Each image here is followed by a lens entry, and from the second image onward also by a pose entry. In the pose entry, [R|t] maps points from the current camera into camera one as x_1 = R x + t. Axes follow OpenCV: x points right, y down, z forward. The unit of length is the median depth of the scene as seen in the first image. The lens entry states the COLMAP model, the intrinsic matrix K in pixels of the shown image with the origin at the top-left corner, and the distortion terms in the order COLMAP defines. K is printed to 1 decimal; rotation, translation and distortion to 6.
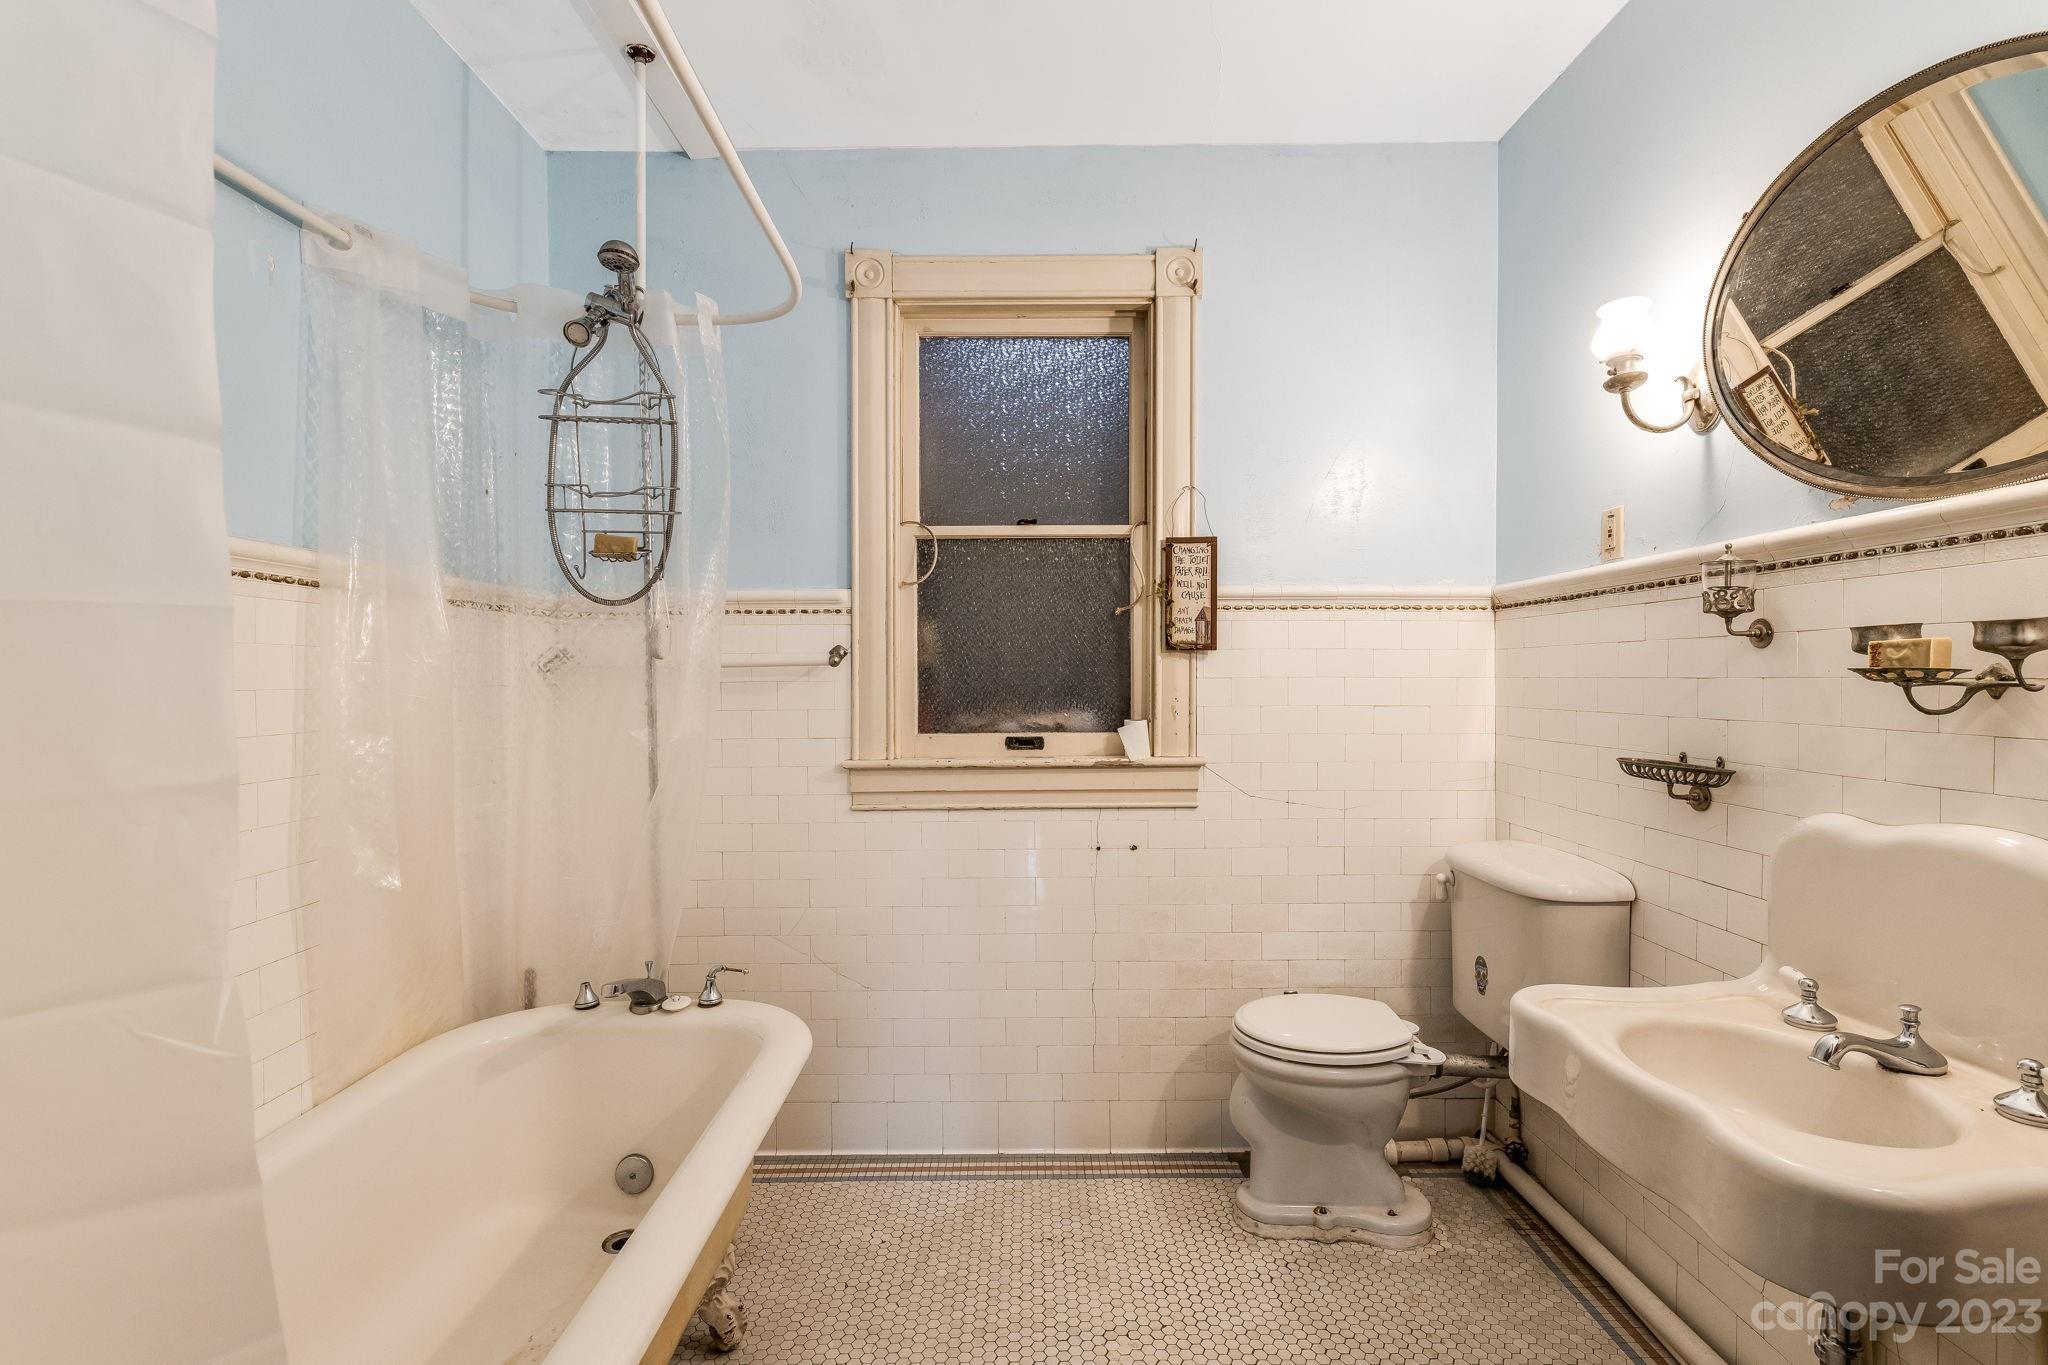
lens RADIAL K [[874.7, 0, 1028.0], [0, 874.7, 683.2], [0, 0, 1]] dist [0.002282, 0.000189]
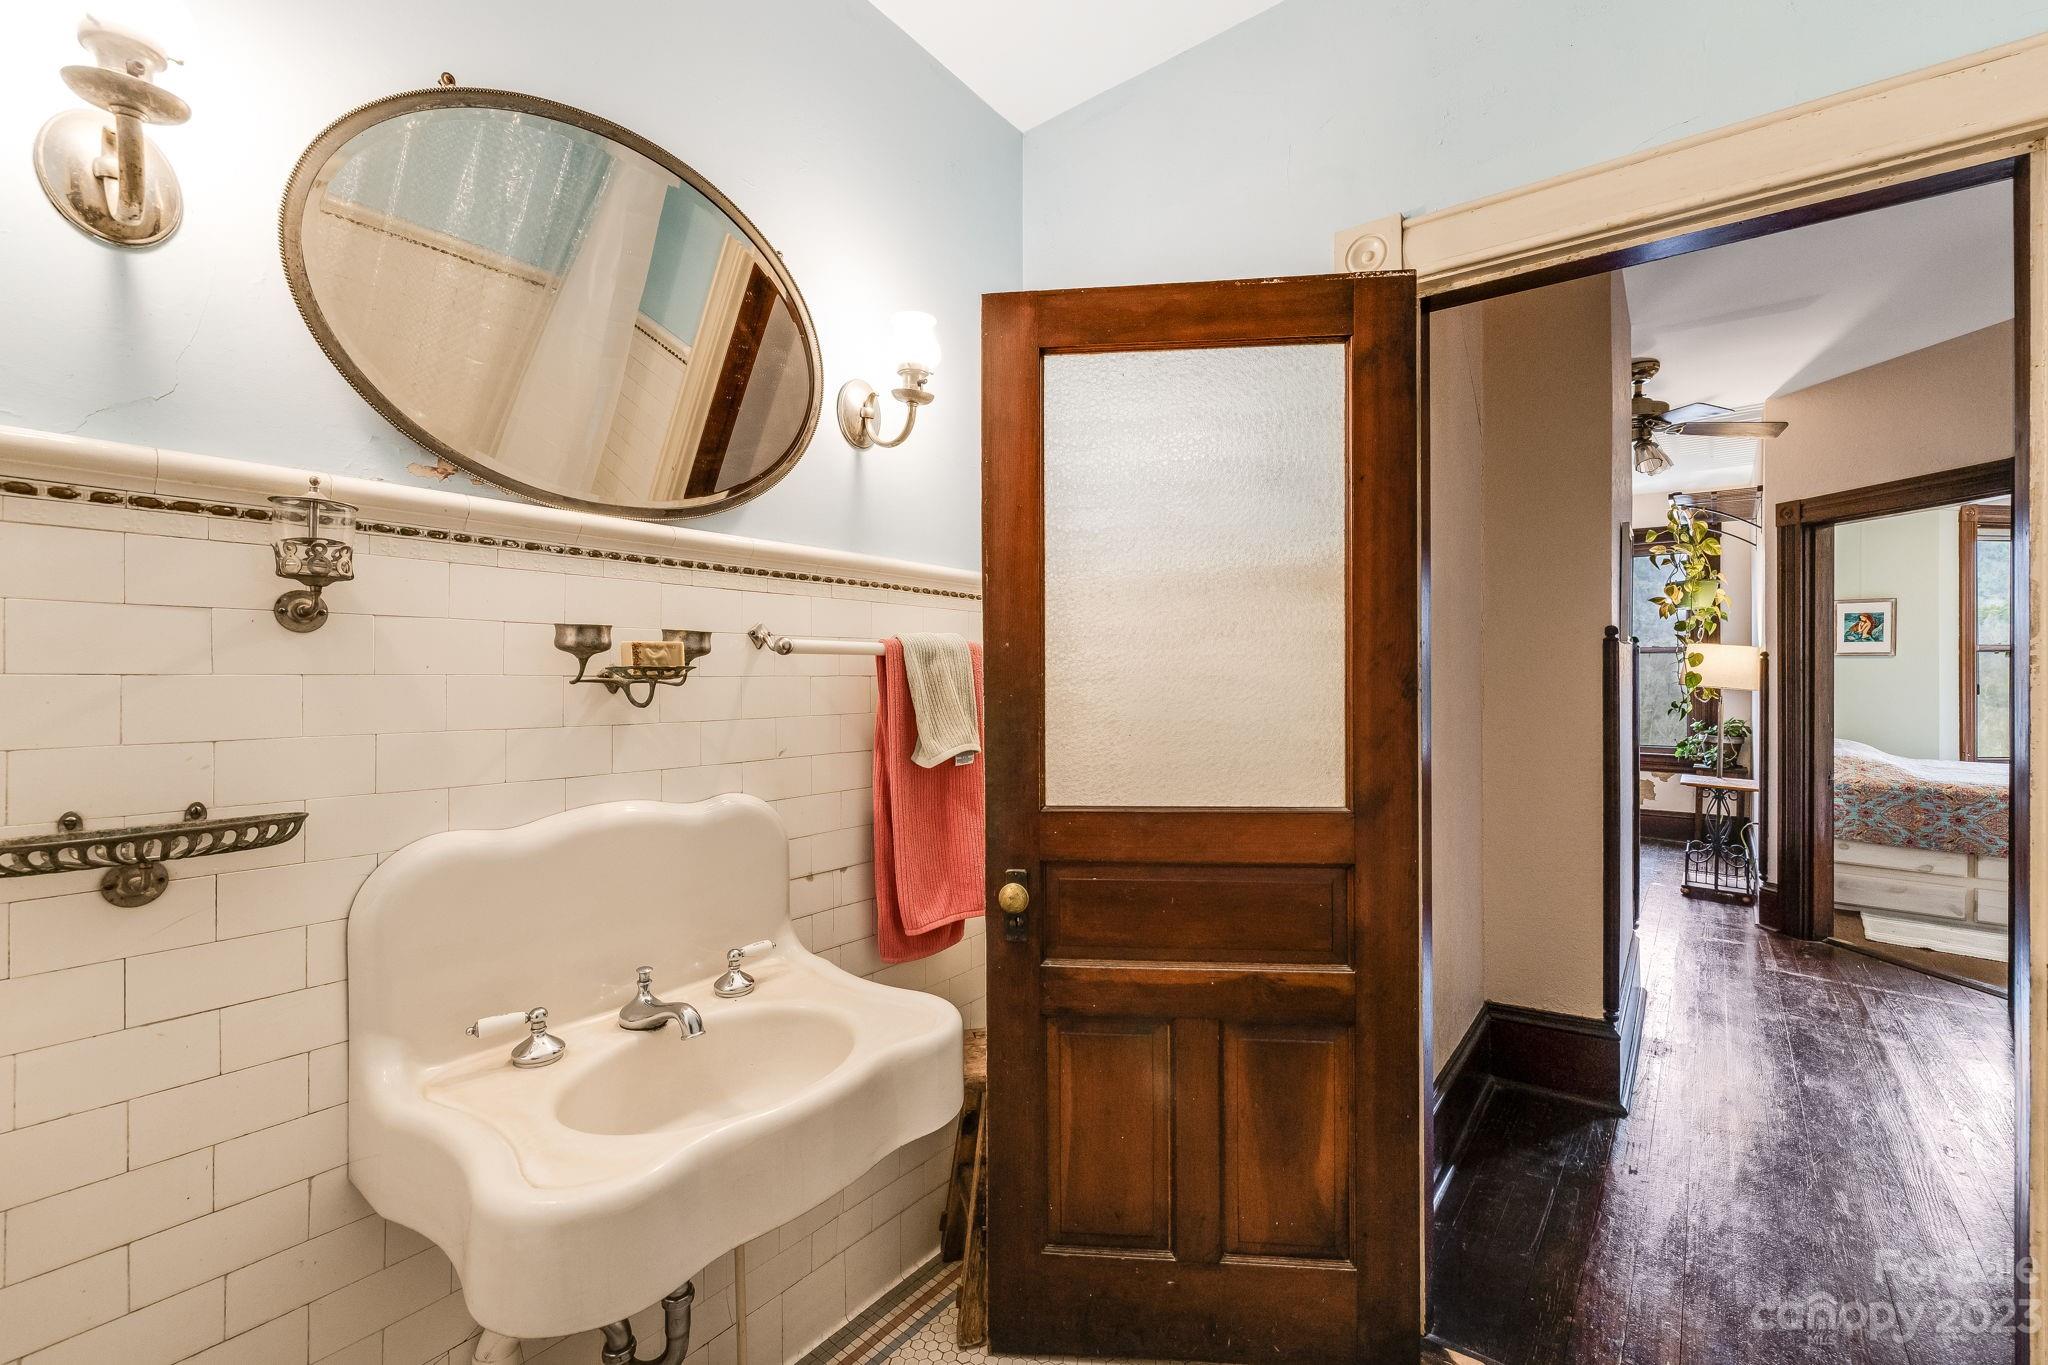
lens RADIAL K [[874.7, 0, 1026.1], [0, 874.7, 677.5], [0, 0, 1]] dist [0.002282, 0.000189]
pose [[-0.810114, -0.005617, 0.586246, -0.046816], [-0.000367, 0.999959, 0.009073, -0.011257], [-0.586272, 0.007135, -0.810083, 1.344553]]
